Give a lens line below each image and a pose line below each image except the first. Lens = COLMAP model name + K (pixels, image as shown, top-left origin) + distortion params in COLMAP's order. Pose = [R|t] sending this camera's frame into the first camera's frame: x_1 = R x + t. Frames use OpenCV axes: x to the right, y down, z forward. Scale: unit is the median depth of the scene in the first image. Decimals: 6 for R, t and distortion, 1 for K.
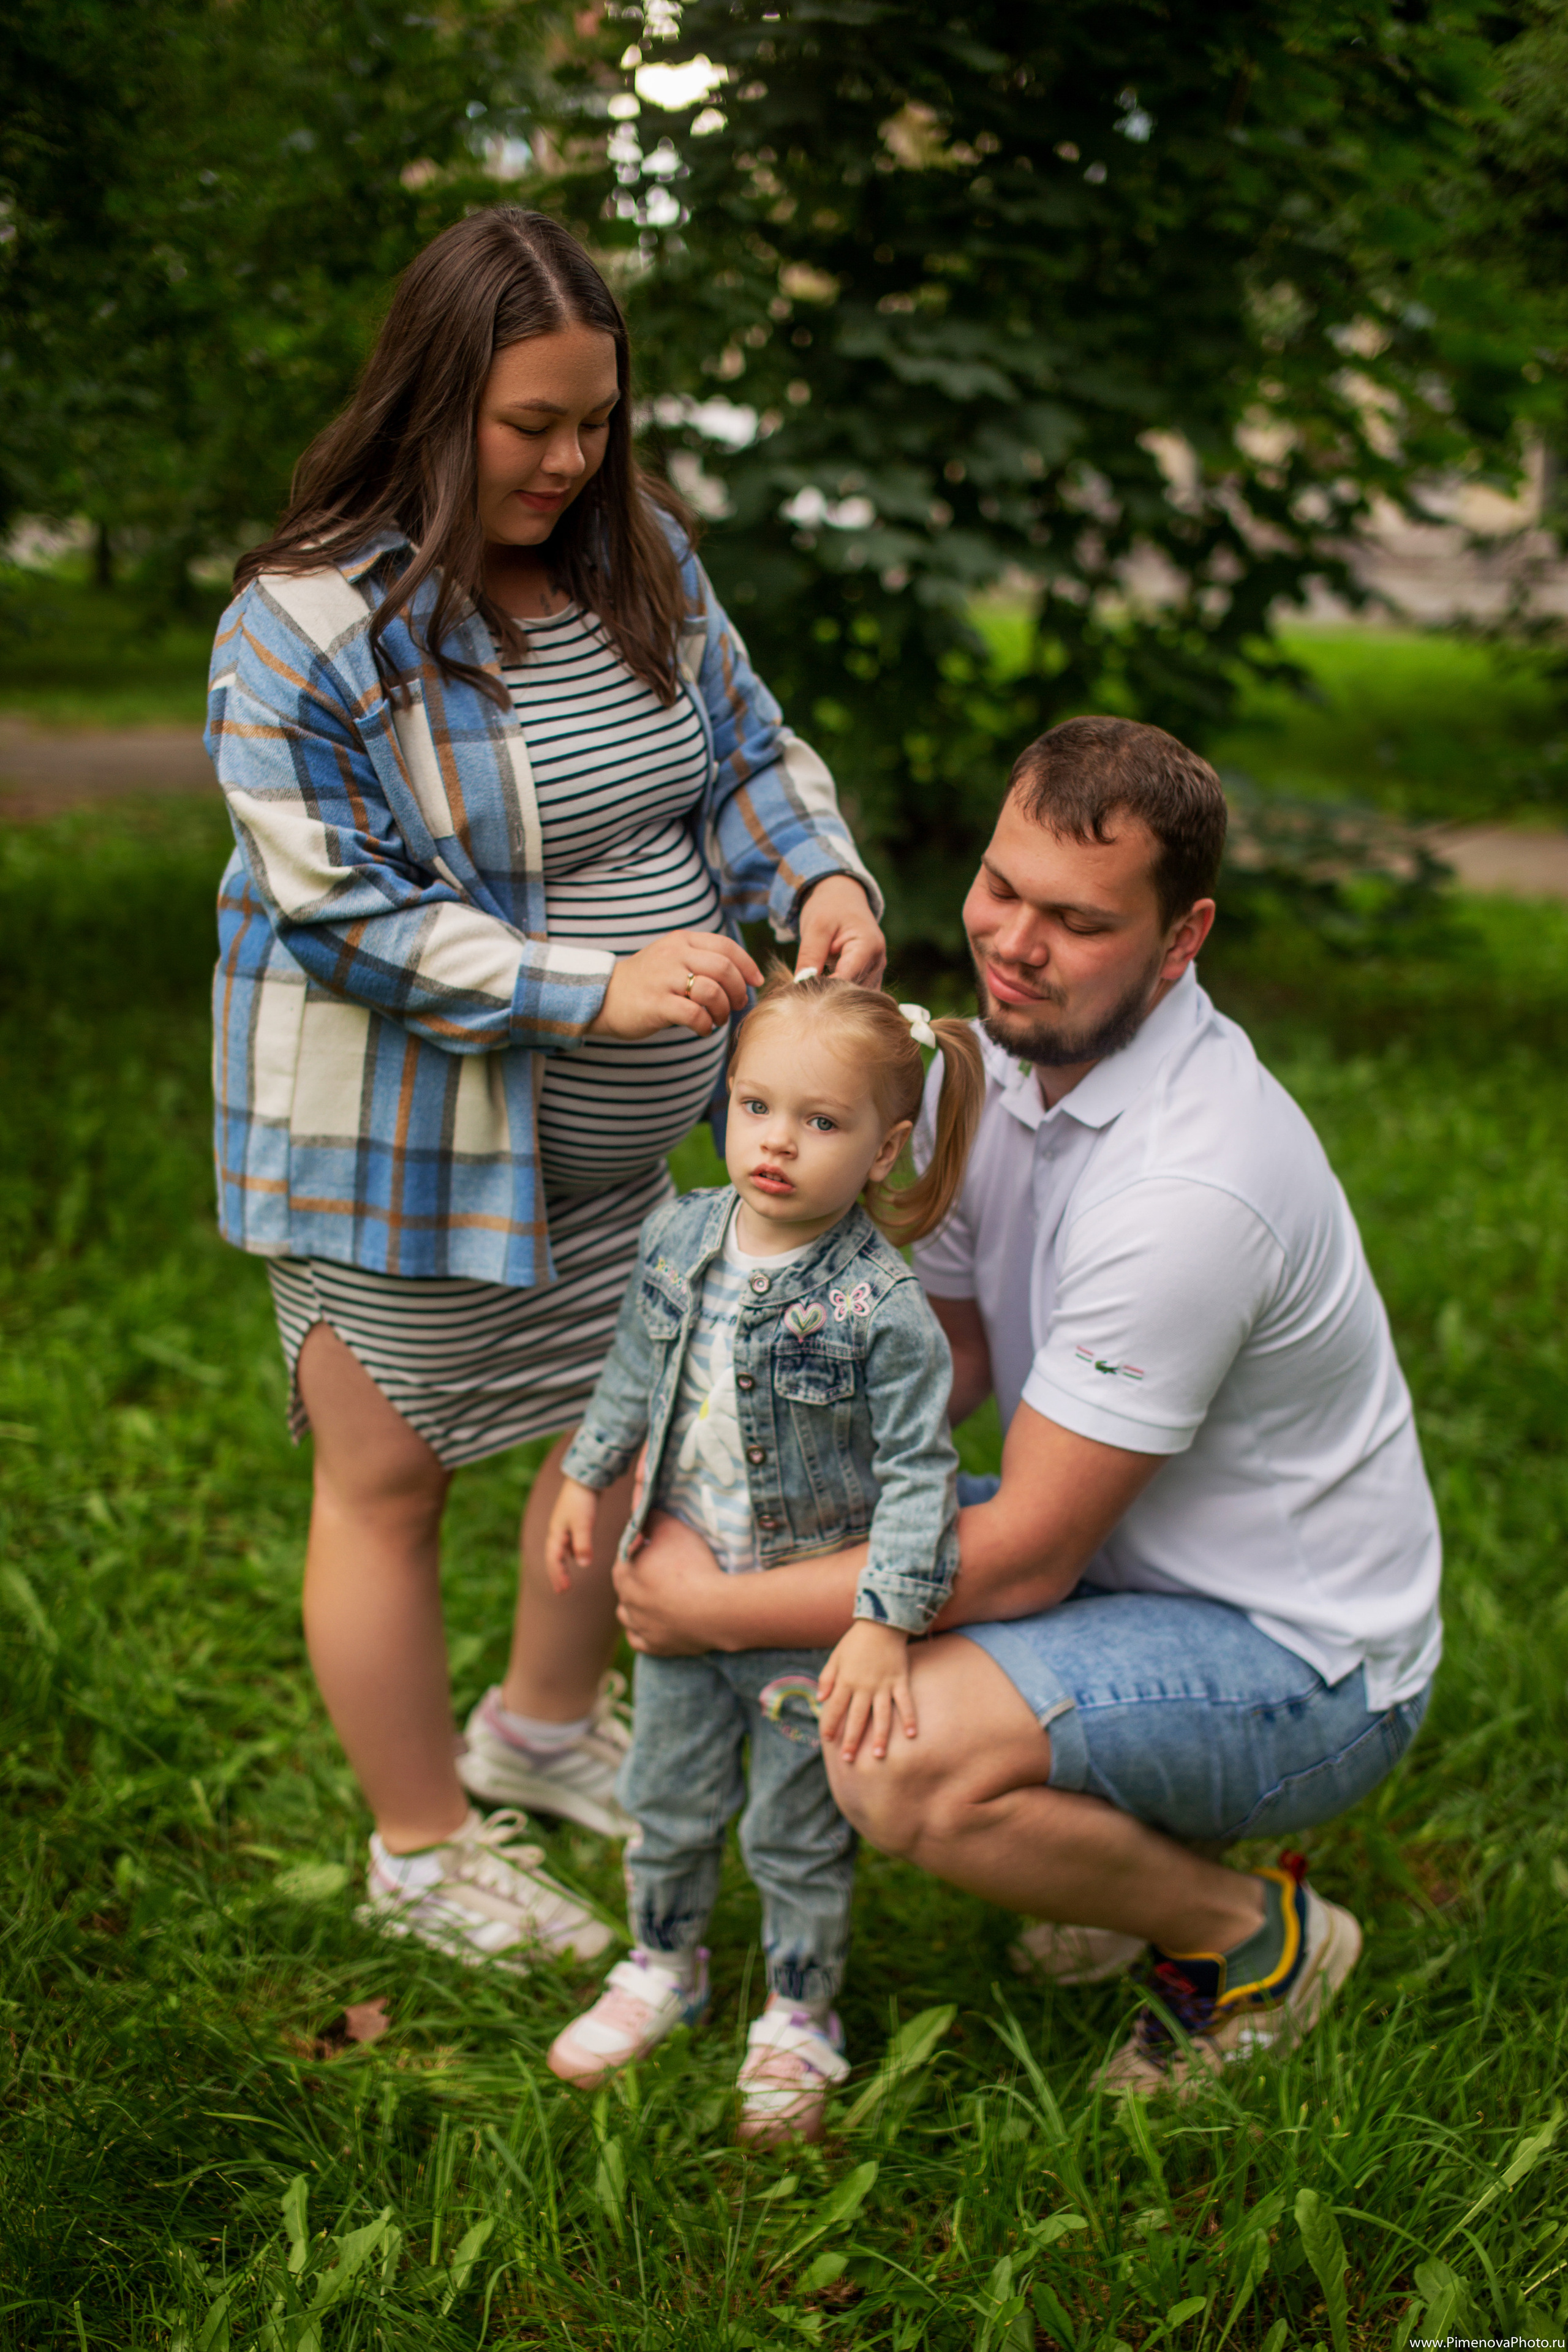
lens RADIAL K [[3331.5, 0, 736.3], [0, 3331.5, 1170.8], [0, 0, 1]] dist [-0.052051, 0.036831]
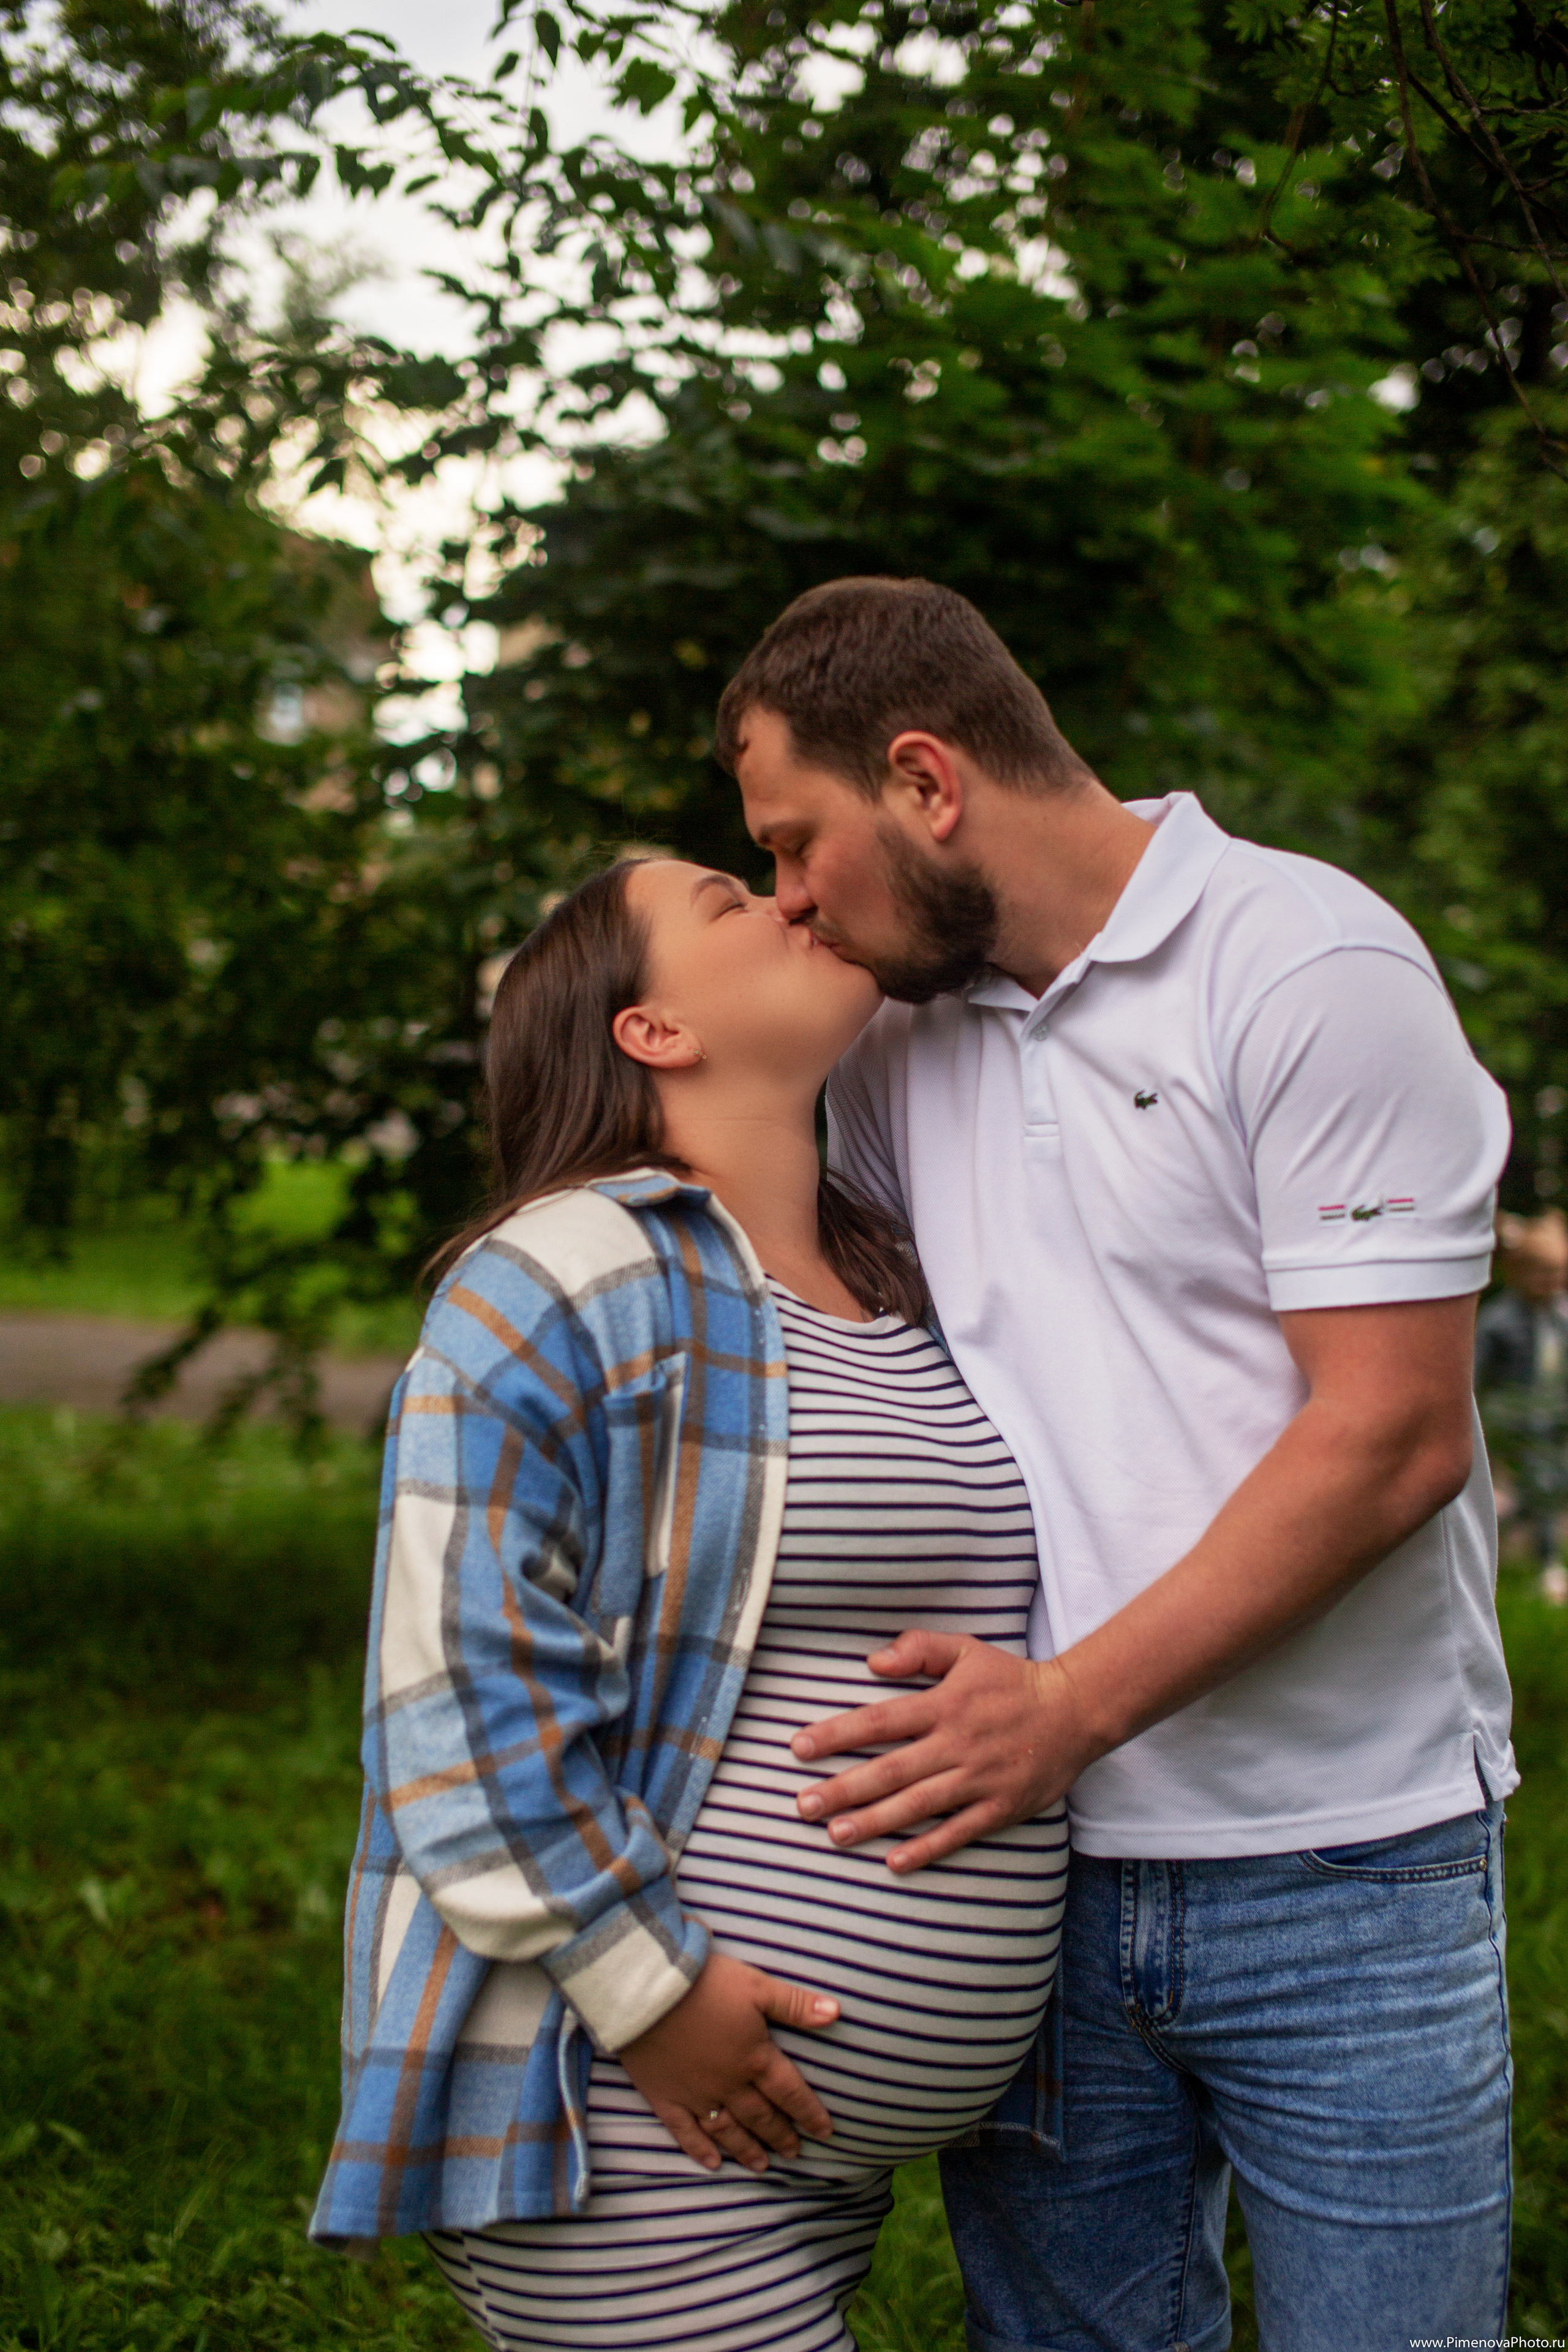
lens RADIAL K [[3277.6, 0, 784.0], [0, 3277.6, 1176.0], [0, 0, 1]] dist [-0.027625, -0.071277]
pose [[0.995691, 0.012854, 0.091833, -0.024634], [0.002110, 0.986949, -0.161017, -0.047923], [-0.092704, 0.160517, 0.982670, 0.161013]]
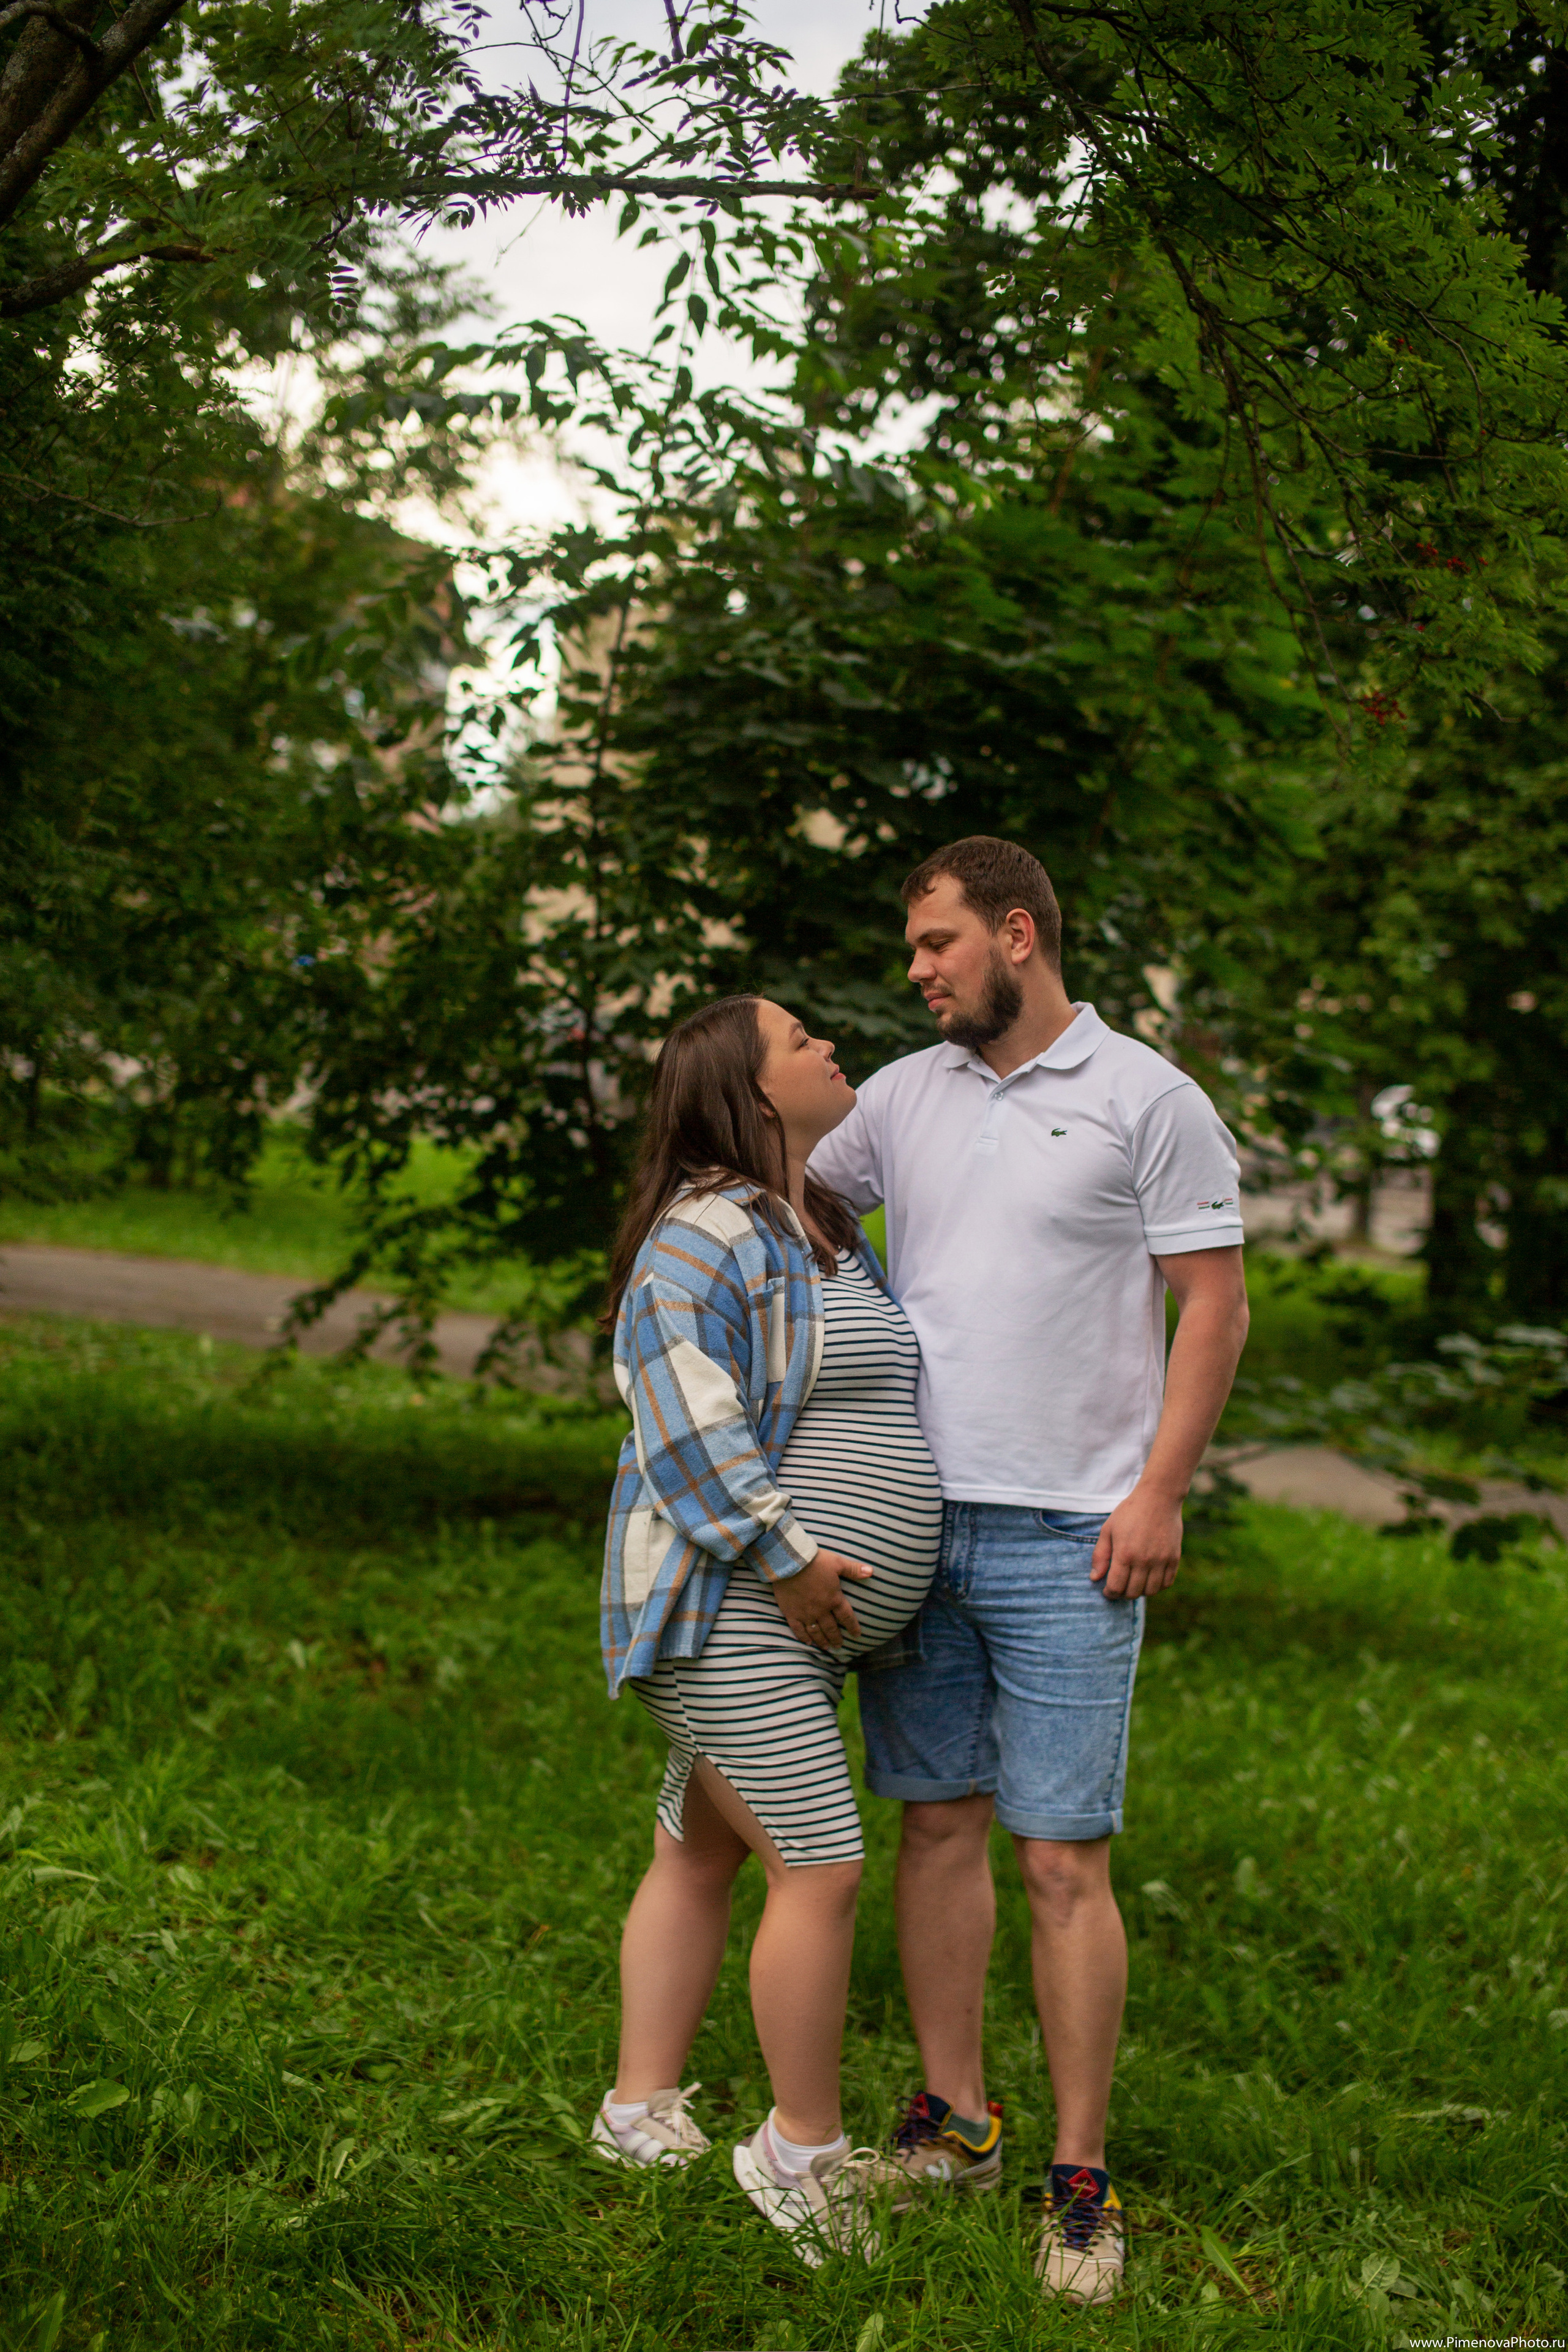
lens RADIAL K [[3367.3, 0, 764.1], [0, 3367.3, 1142.9], [0, 0, 1]] dist [-0.072419, 0.136843]
pose [[0.993368, 0.084470, 0.078005, -0.057249], [-0.070066, 0.982636, -0.171804, 0.005687], [-0.091163, 0.165199, 0.982038, -0.165617]]
